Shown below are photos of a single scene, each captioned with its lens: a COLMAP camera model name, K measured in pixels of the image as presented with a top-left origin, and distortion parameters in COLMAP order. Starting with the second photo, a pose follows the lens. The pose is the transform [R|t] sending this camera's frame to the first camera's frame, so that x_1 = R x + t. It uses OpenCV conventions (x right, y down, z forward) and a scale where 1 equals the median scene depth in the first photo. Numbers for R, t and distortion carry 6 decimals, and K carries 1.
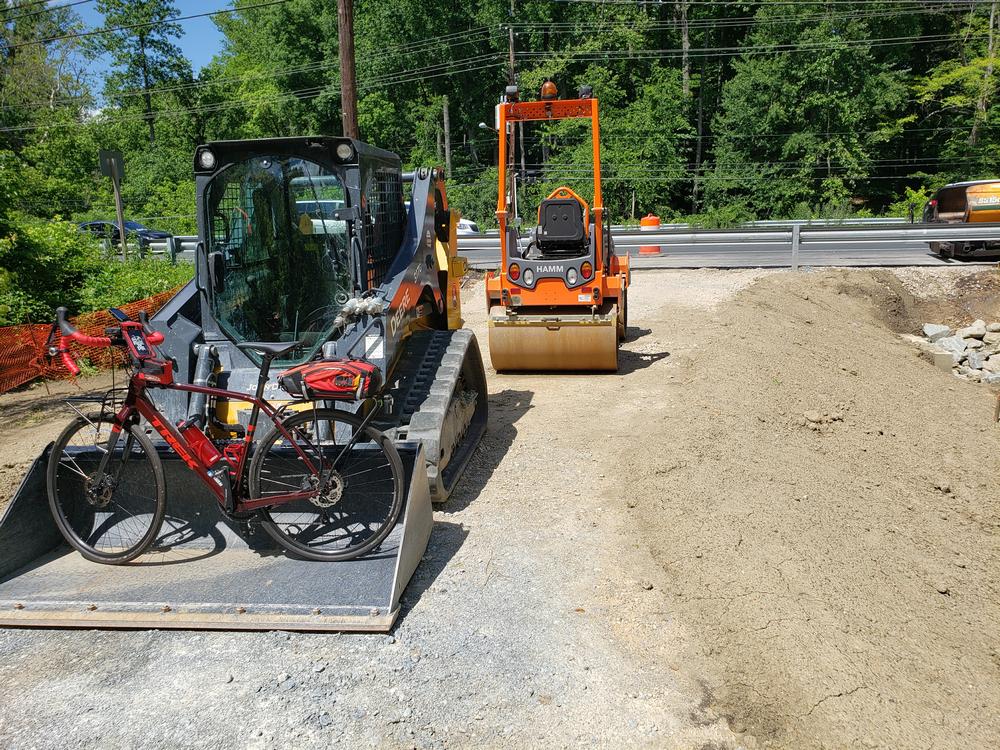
lens RADIAL K [[807.3, 0, 501.6], [0, 807.3, 368.7], [0, 0, 1]] dist [0.044750, 0.021612]
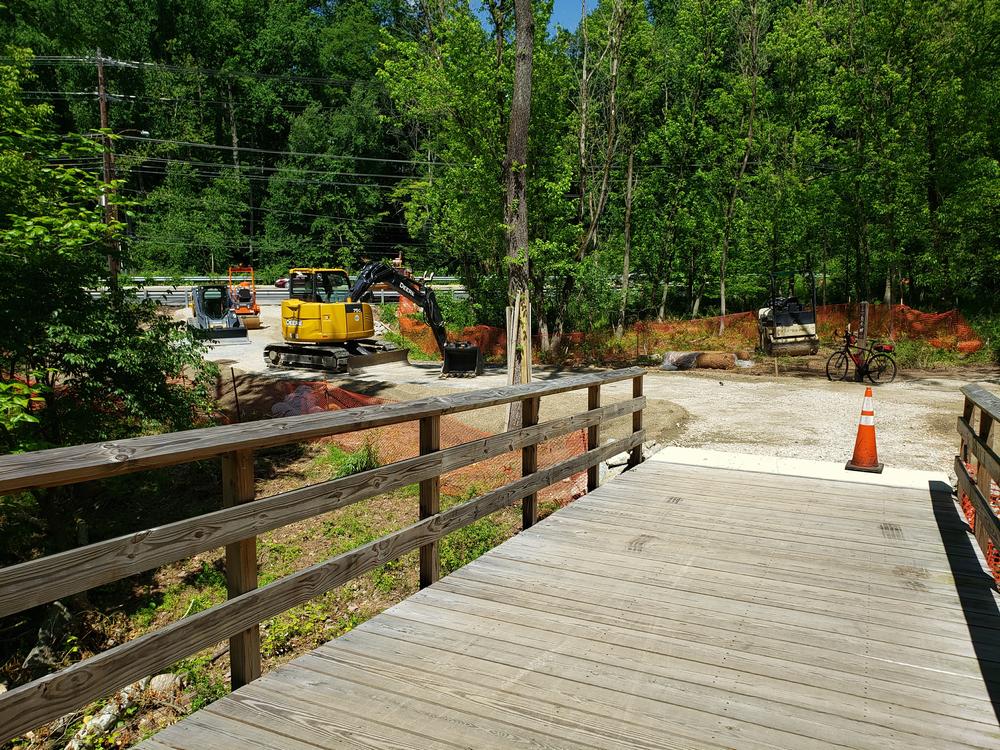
lens RADIAL K [[807.3, 0, 508.8], [0, 807.3, 382.5], [0, 0, 1]] dist [0.044750, 0.021612]
pose [[0.854140, -0.052971, 0.517338, -0.125758], [0.067918, 0.997641, -0.009985, 0.054237], [-0.515589, 0.043666, 0.855723, -0.435123]]
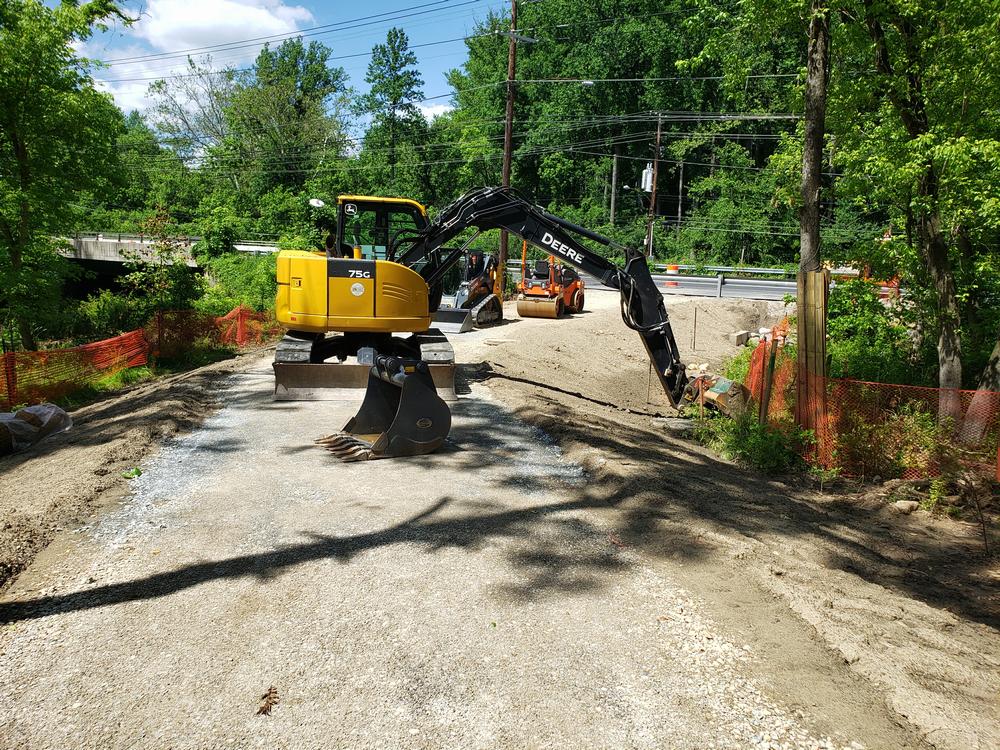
lens RADIAL K [[807.3, 0, 493.8], [0, 807.3, 356.0], [0, 0, 1]] dist [0.044750, 0.021612]
pose [[0.966300, 0.094554, -0.239424, 0.083180], [-0.105326, 0.993904, -0.032575, 0.034266], [0.234884, 0.056695, 0.970369, -0.253856]]
